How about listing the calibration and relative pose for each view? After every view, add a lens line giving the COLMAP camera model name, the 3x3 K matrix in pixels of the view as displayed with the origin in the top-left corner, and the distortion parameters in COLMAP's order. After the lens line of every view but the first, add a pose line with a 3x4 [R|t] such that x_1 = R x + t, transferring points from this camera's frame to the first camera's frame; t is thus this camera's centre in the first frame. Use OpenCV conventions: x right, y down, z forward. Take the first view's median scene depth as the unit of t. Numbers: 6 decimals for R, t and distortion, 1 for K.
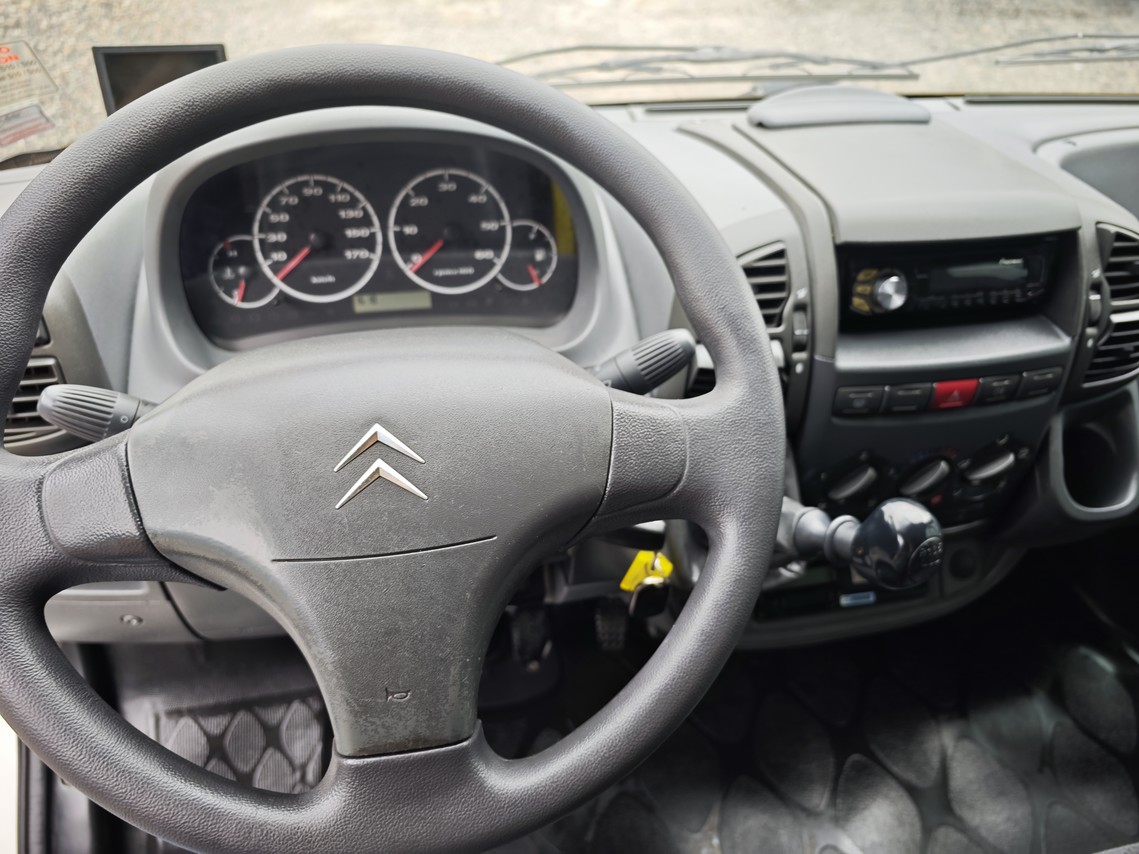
lens RADIAL K [[786.7, 0, 569.5], [0, 786.7, 427.0], [0, 0, 1]] dist [-0.026078, 0.008178]
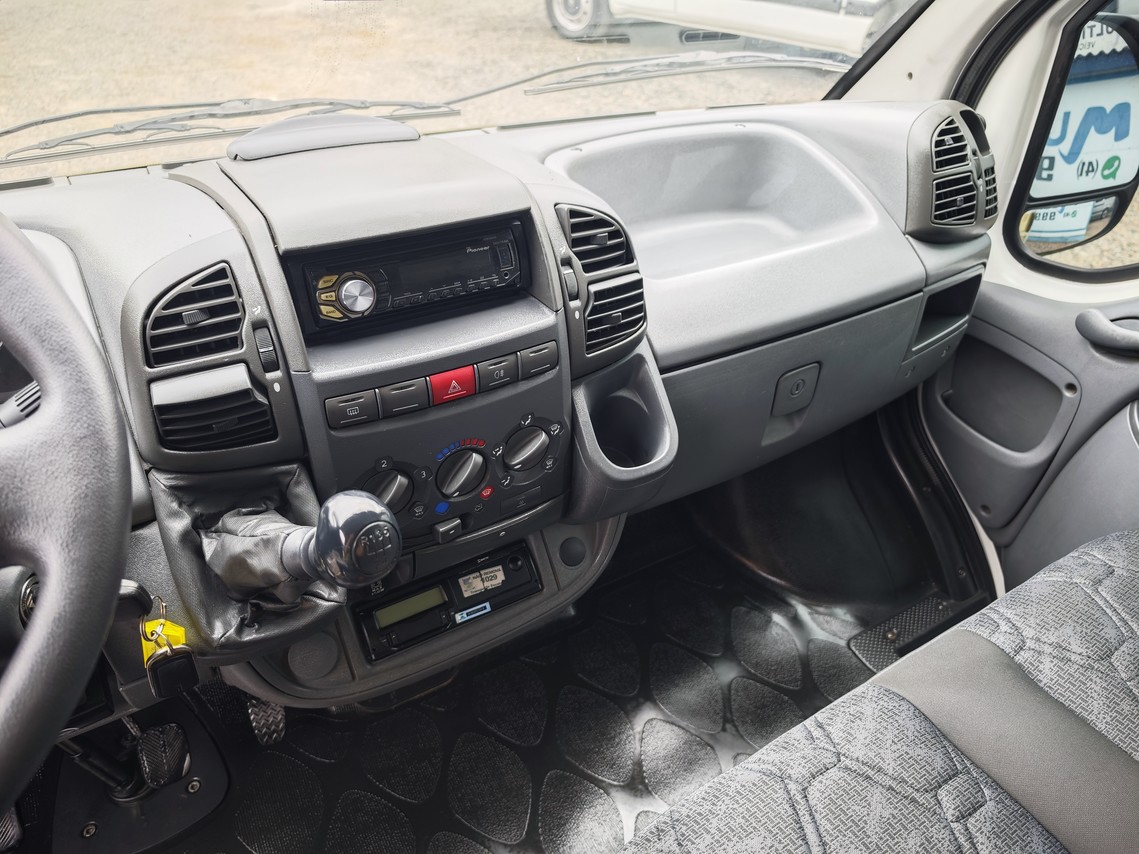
lens RADIAL K [[775.8, 0, 569.5], [0, 775.8, 427.0], [0, 0, 1]] dist [-0.004268, -0.003925]
pose [[0.935450, -0.201599, 0.290328, 0.321914], [0.227382, 0.972099, -0.057626, 0.100438], [-0.270611, 0.119921, 0.955190, 0.009391]]
